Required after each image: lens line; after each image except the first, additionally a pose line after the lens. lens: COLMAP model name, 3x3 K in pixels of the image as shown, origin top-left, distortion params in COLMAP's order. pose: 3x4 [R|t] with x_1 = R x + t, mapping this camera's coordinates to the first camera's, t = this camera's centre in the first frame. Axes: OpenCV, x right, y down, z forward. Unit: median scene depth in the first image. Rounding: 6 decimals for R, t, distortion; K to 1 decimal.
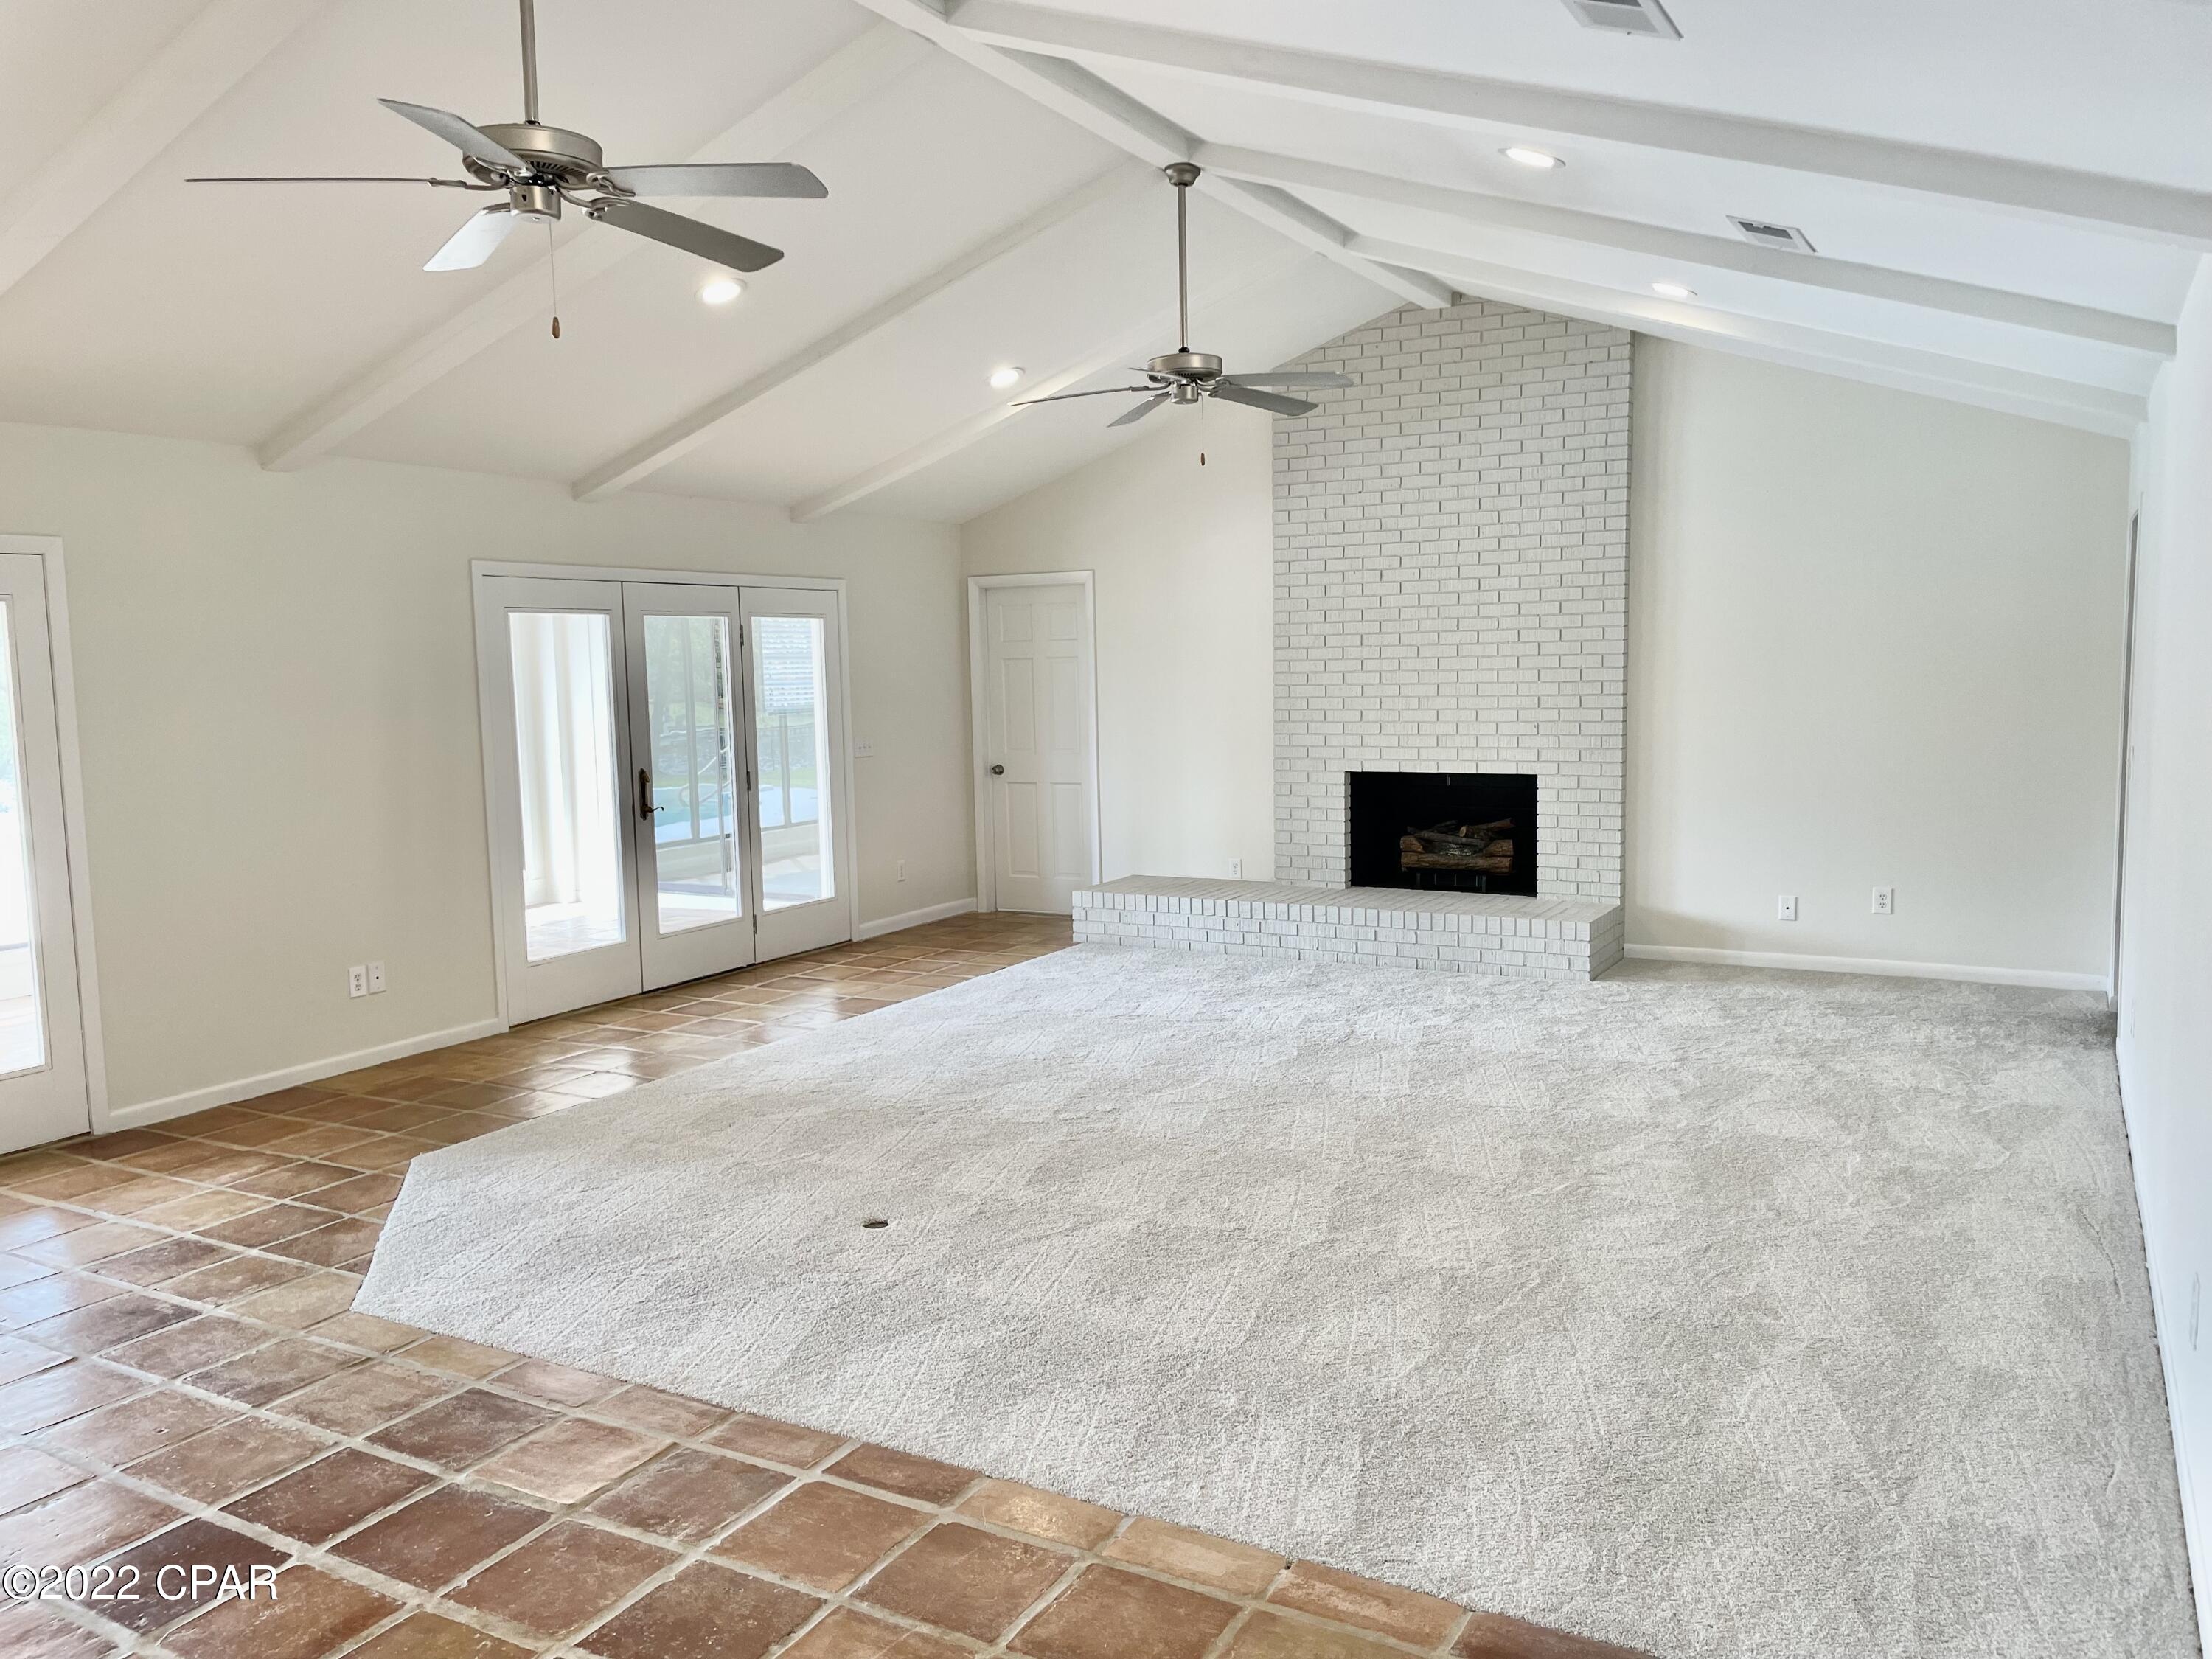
lens RADIAL K [[1684.4, 0, 1101.1], [0, 1684.4, 817.9], [0, 0, 1]] dist [0.103350, -0.133118]
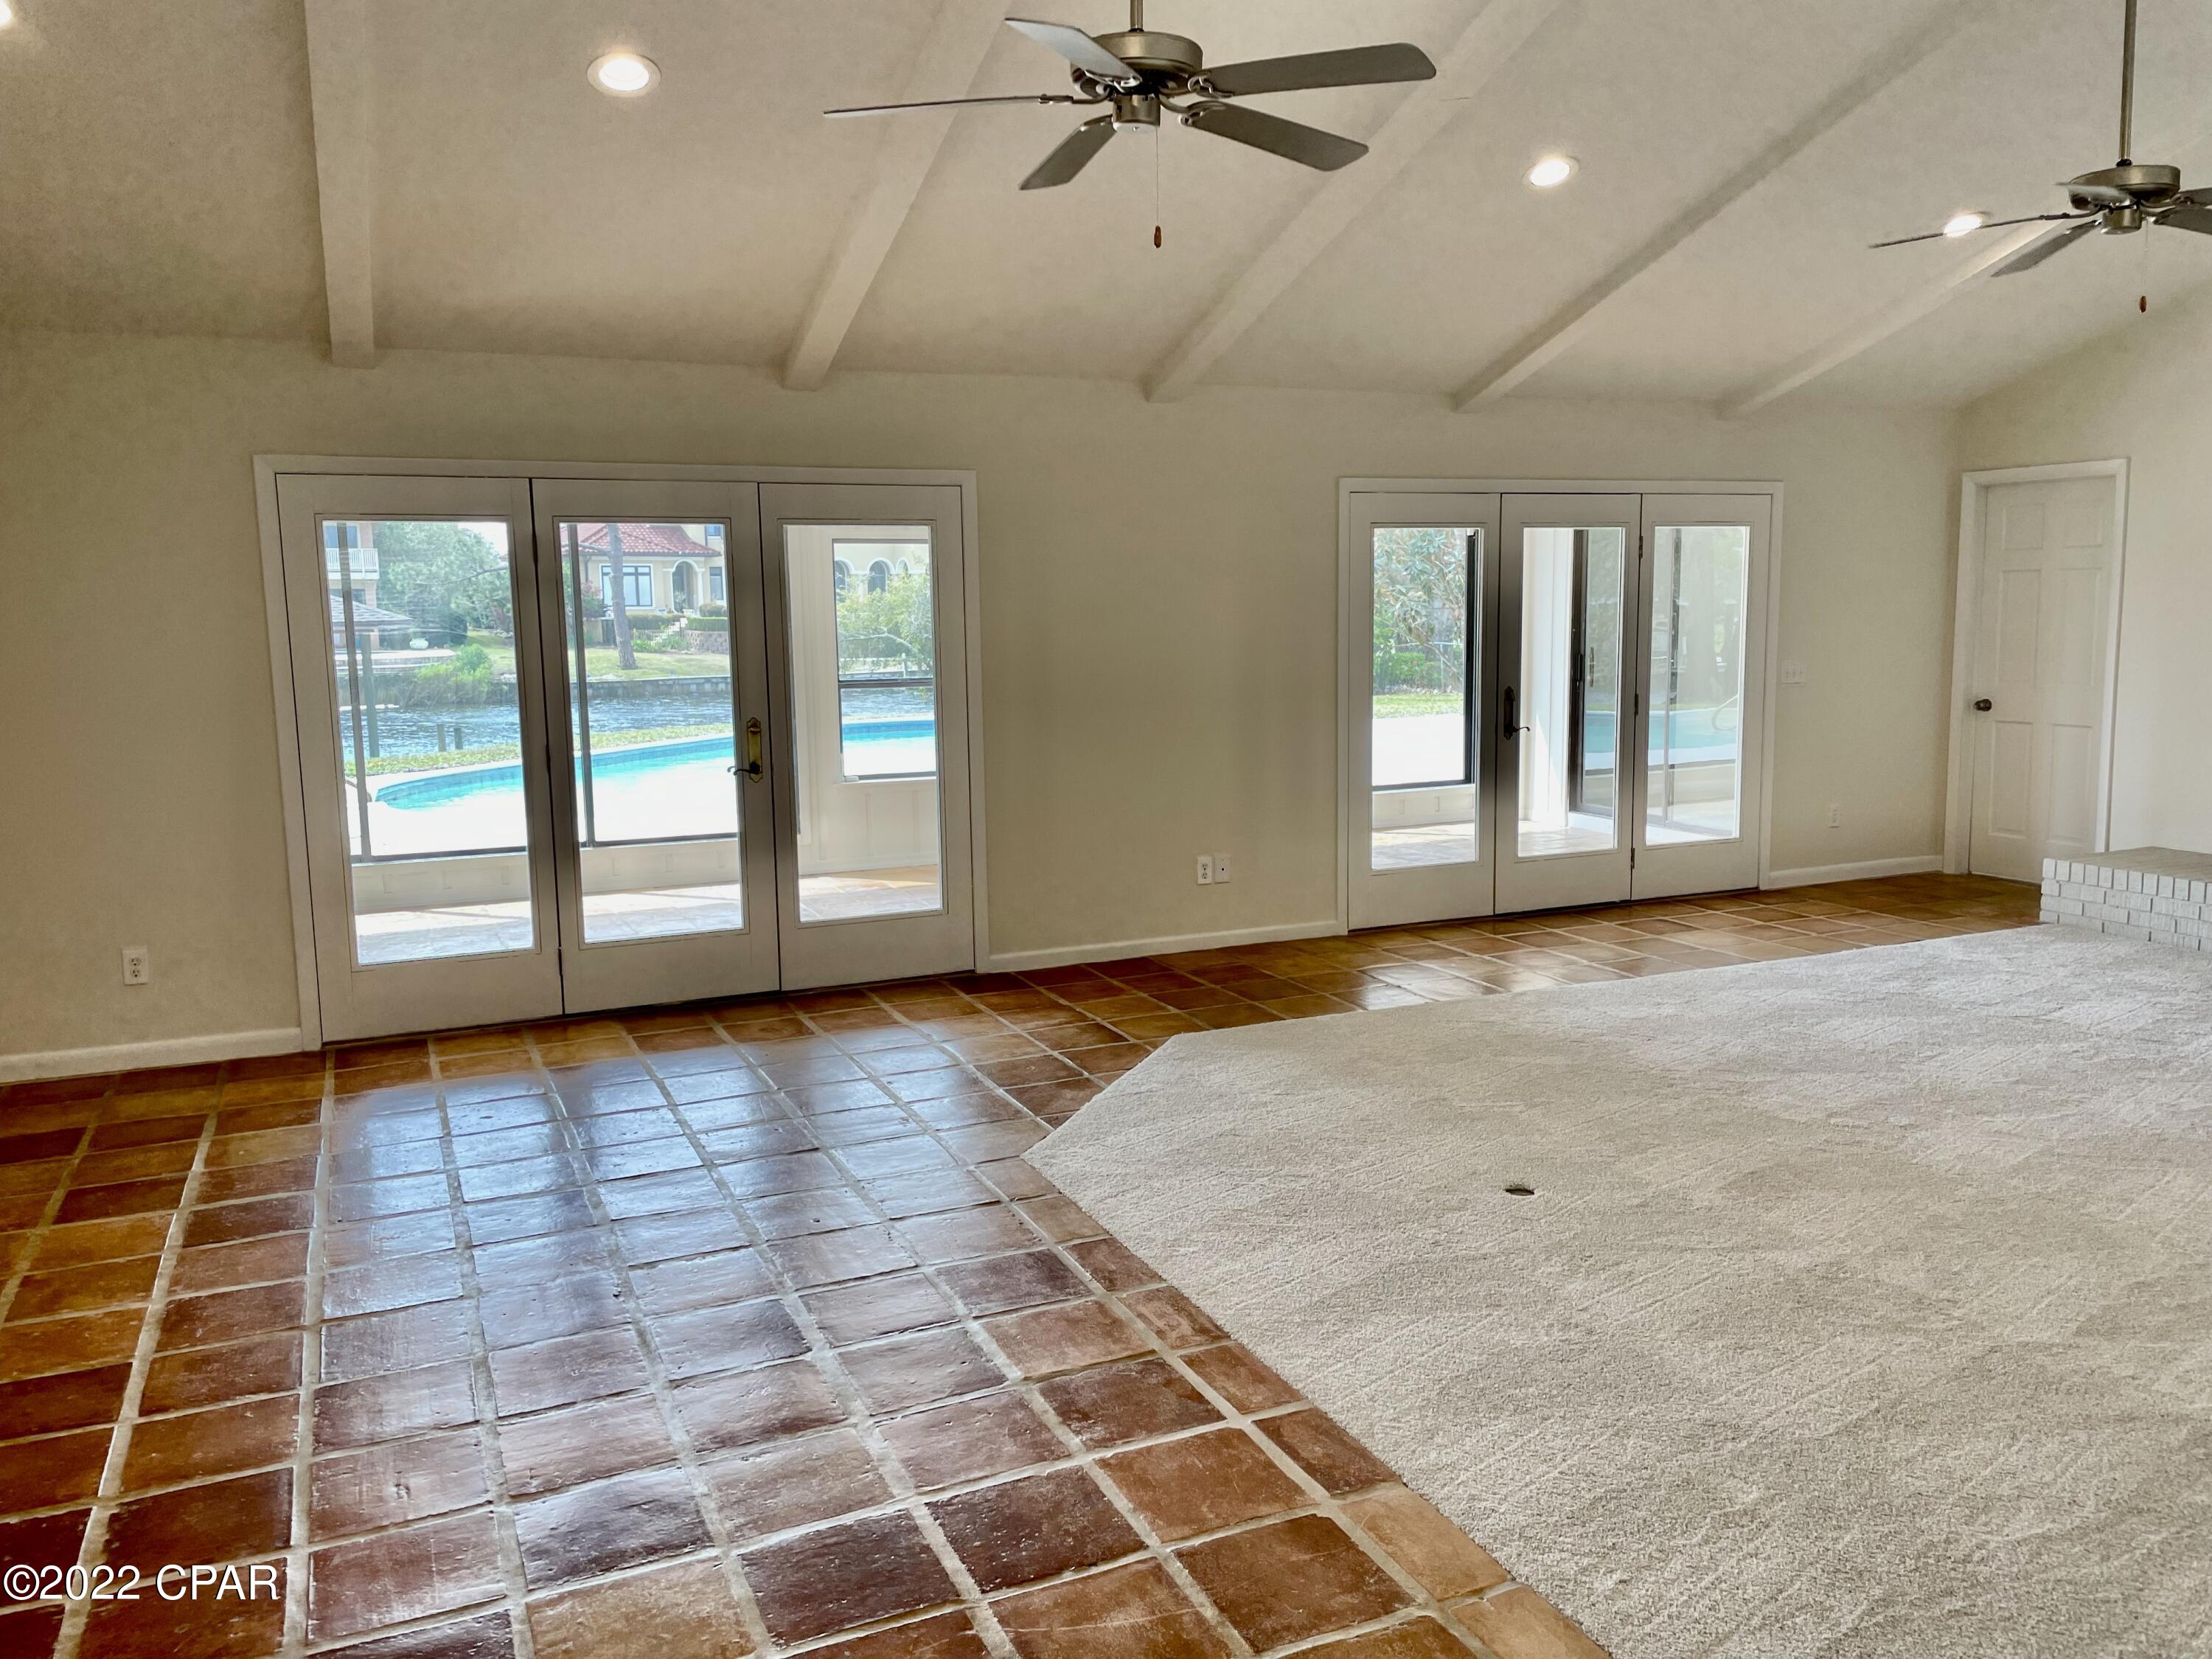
lens RADIAL K [[1684.4, 0, 1101.1], [0, 1684.4, 817.9], [0, 0, 1]] dist [0.103350, -0.133118]
pose [[0.801547, 0.087236, -0.591534, 0.188402], [-0.058974, 0.996010, 0.066975, -0.008169], [0.595017, -0.018798, 0.803493, 0.116786]]
